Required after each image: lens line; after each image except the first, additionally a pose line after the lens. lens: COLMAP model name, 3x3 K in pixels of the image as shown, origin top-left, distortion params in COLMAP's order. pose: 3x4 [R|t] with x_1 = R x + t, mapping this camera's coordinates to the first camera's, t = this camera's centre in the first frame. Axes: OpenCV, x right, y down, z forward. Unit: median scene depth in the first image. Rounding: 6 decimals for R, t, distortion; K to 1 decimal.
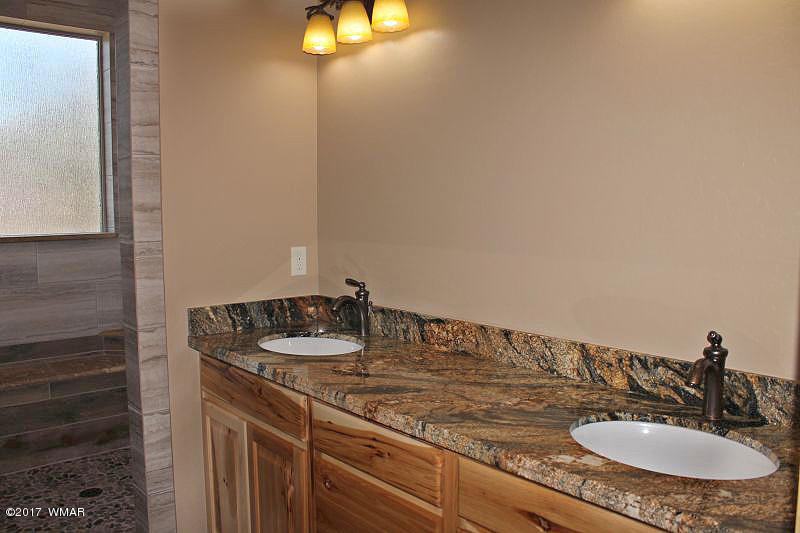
lens RADIAL K [[668.3, 0, 397.8], [0, 668.3, 267.0], [0, 0, 1]] dist [-0.154090, 0.114094]
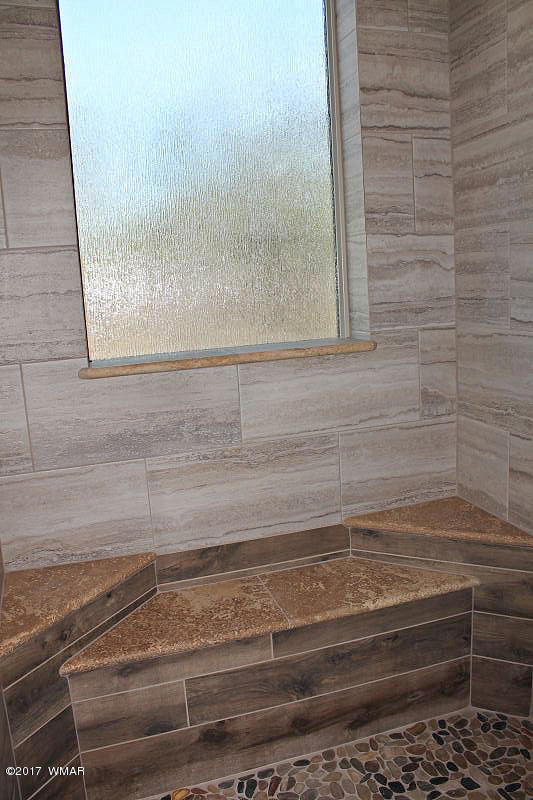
lens RADIAL K [[668.3, 0, 271.0], [0, 668.3, 401.8], [0, 0, 1]] dist [-0.154090, 0.114094]
pose [[0.922302, 0.009723, -0.386347, -0.319385], [0.025318, 0.996016, 0.085507, -0.054849], [0.385639, -0.088645, 0.918381, 0.493448]]
